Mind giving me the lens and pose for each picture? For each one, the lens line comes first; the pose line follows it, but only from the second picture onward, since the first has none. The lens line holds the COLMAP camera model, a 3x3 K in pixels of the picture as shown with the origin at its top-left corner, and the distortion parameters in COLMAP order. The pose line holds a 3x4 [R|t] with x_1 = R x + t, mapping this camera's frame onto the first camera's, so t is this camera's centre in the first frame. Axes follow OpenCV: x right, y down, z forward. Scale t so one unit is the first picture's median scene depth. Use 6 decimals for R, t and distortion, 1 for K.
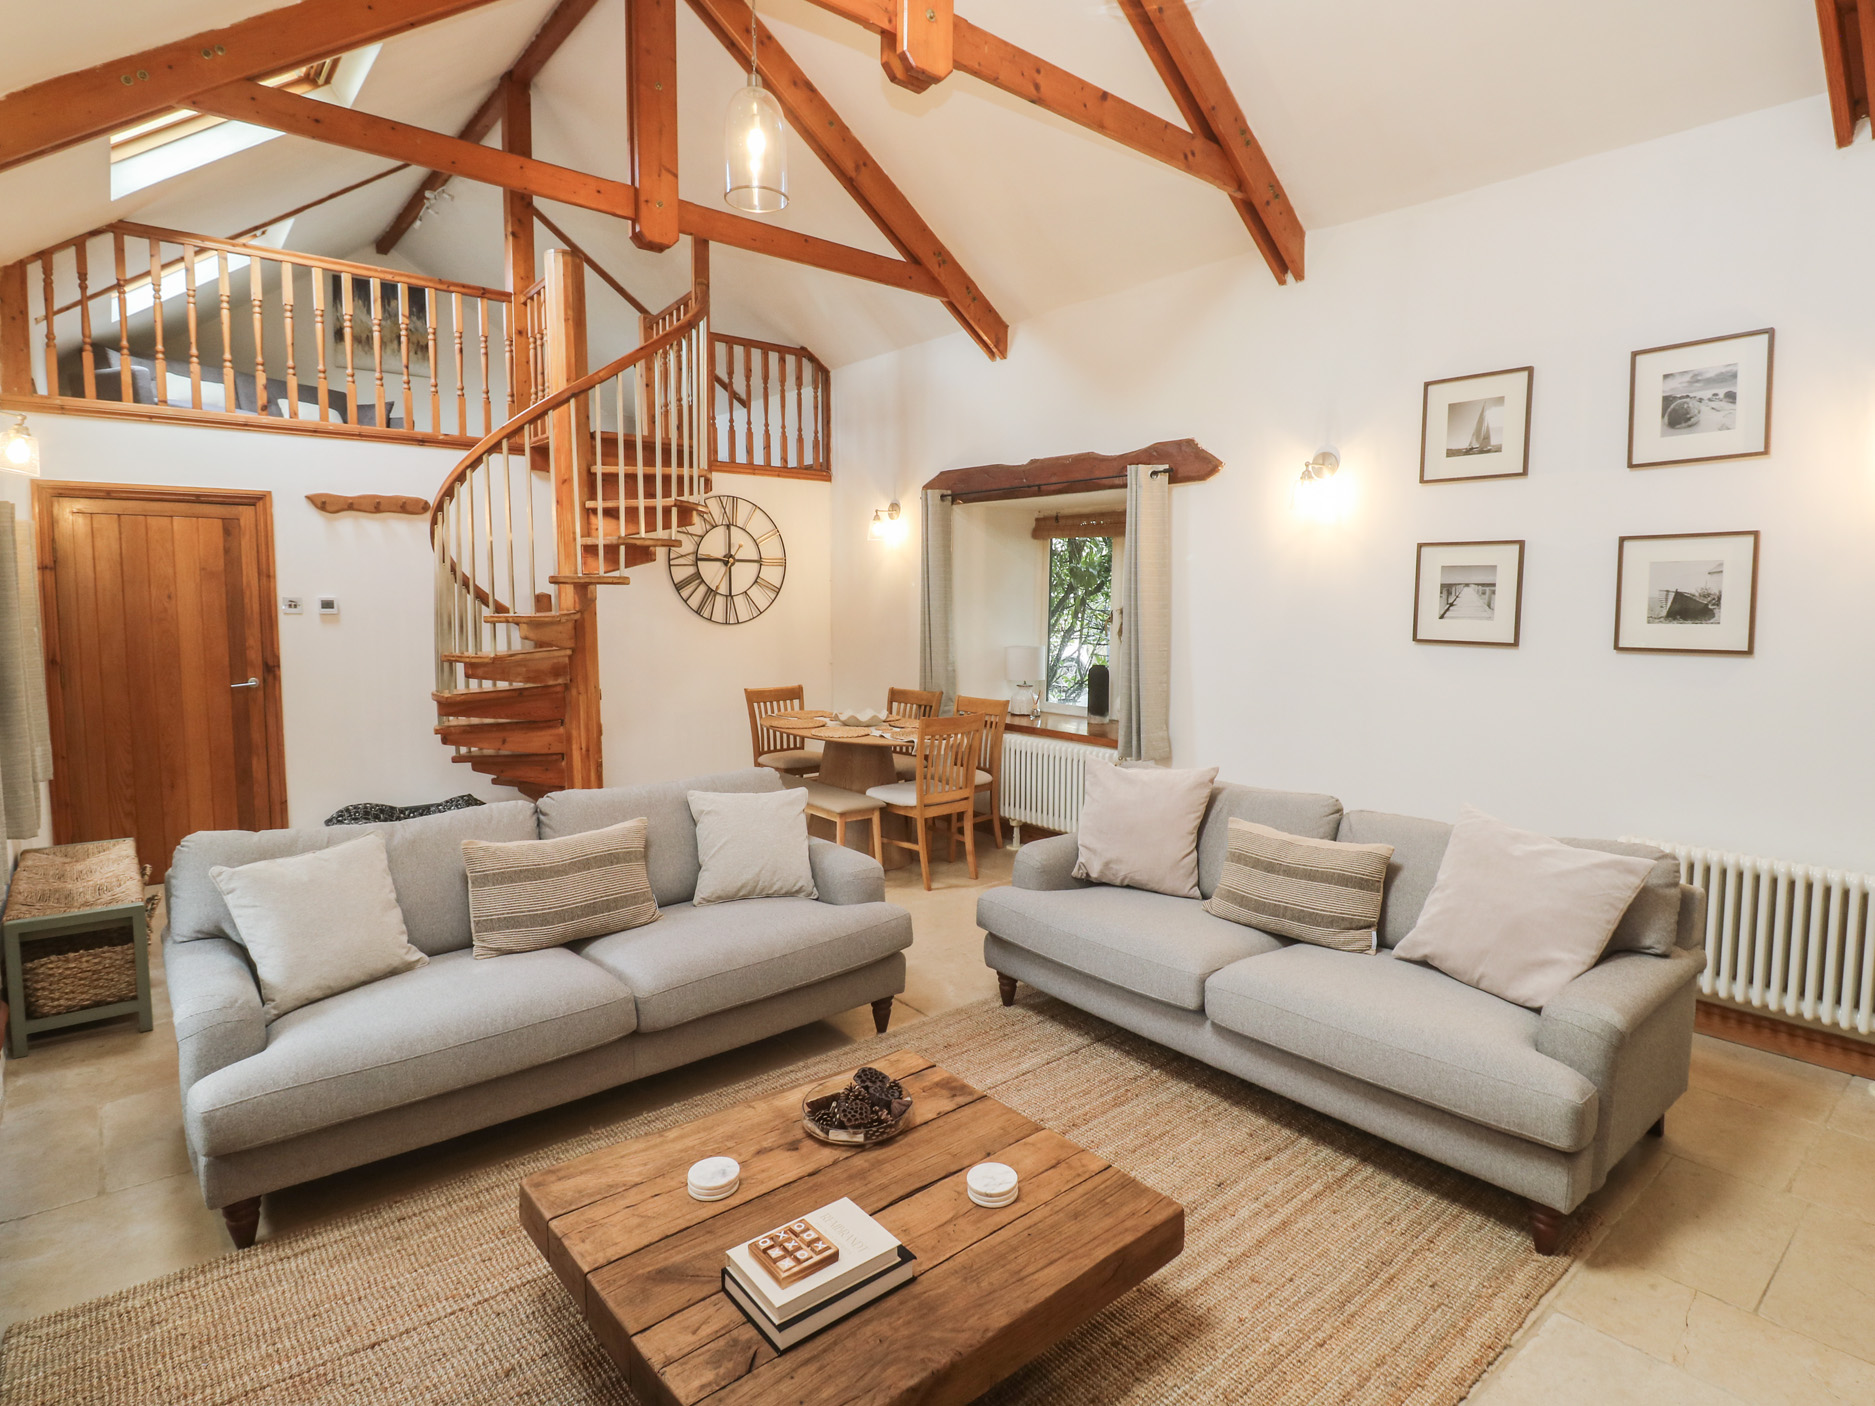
lens RADIAL K [[1003.0, 0, 965.5], [0, 1003.0, 680.2], [0, 0, 1]] dist [0.001405, -0.012668]
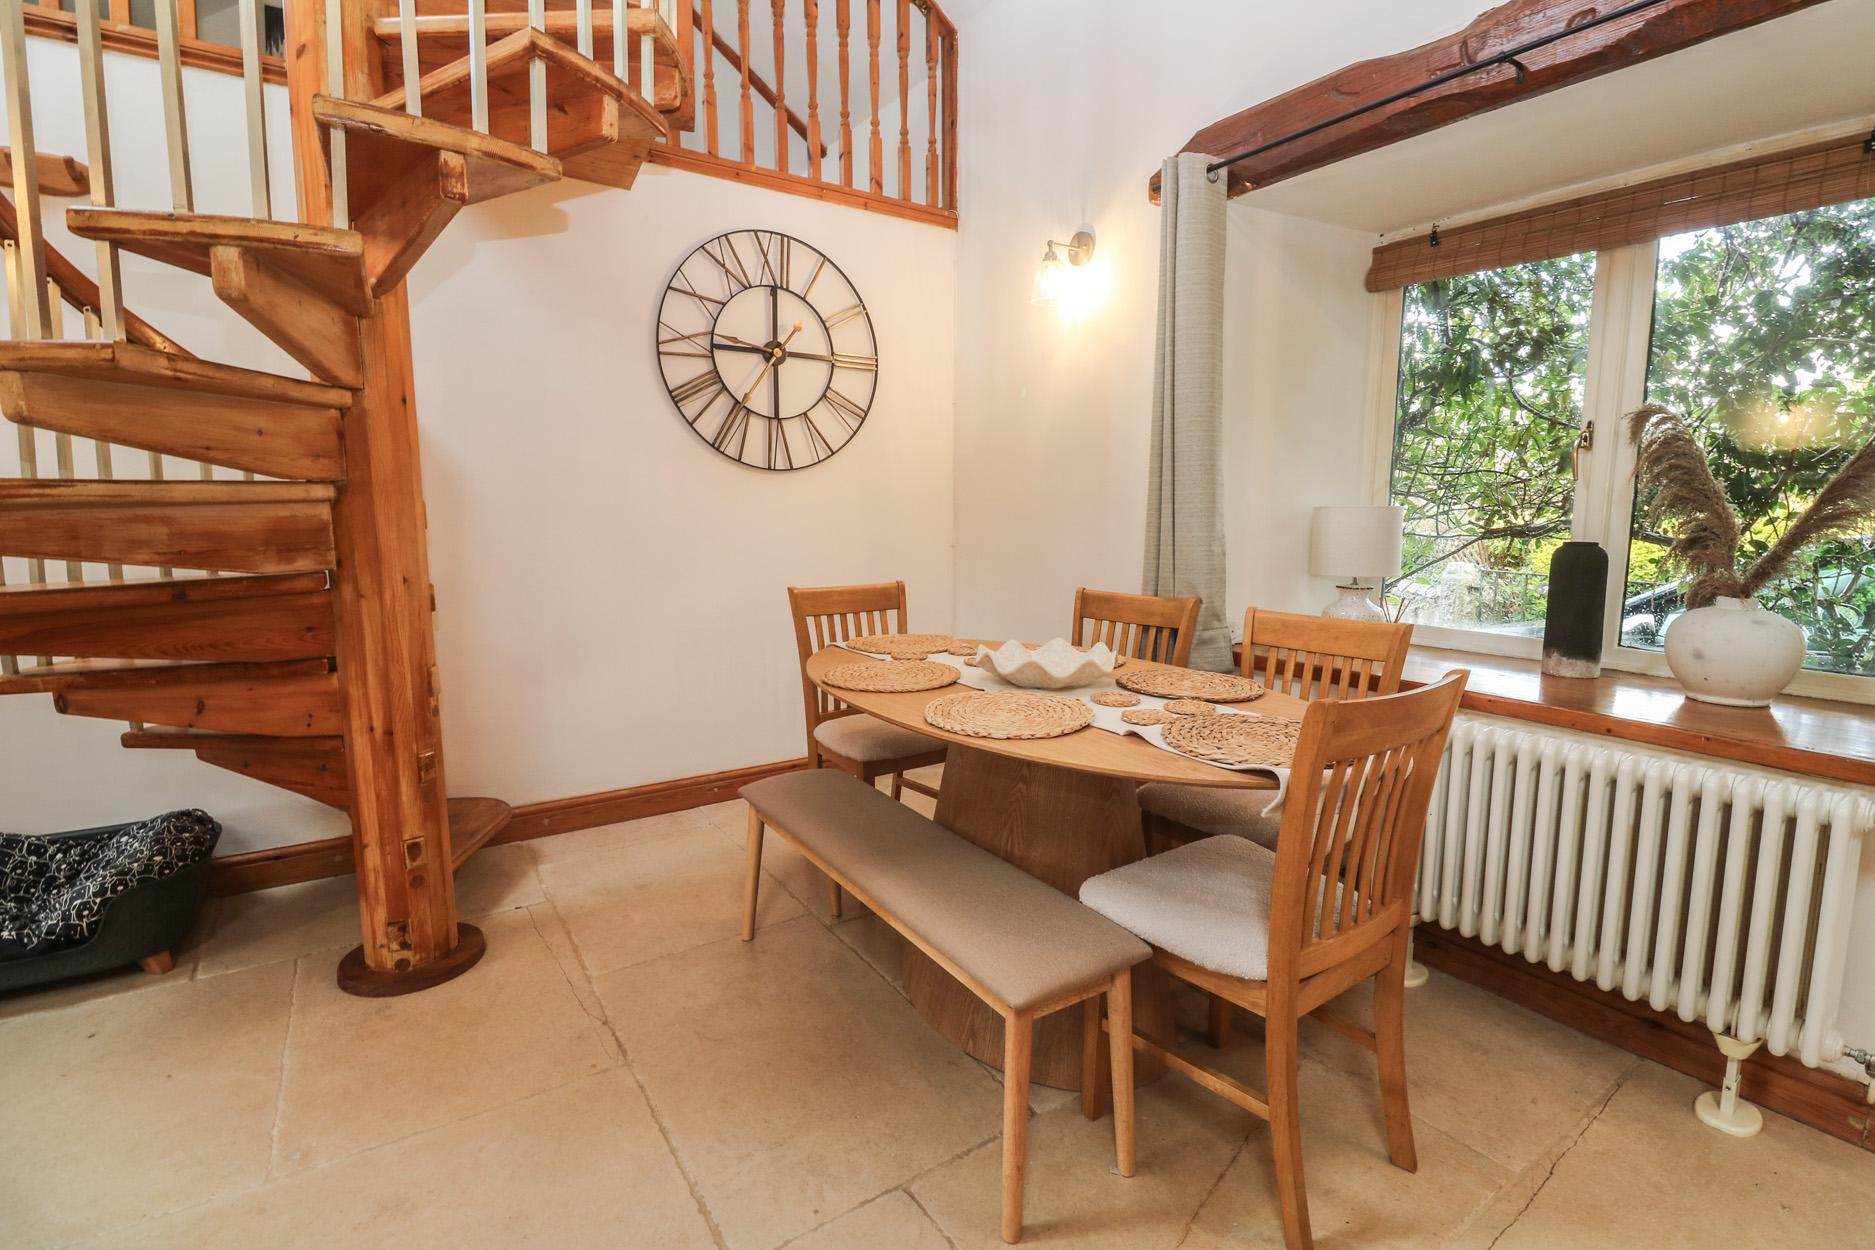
lens RADIAL K [[893.9, 0, 954.3], [0, 893.9, 606.0], [0, 0, 1]] dist [0.002091, -0.014152]
pose [[0.994005, 0.013782, -0.108459, -0.084850], [-0.010569, 0.999490, 0.030140, 0.002901], [0.108819, -0.028813, 0.993644, 0.532377]]
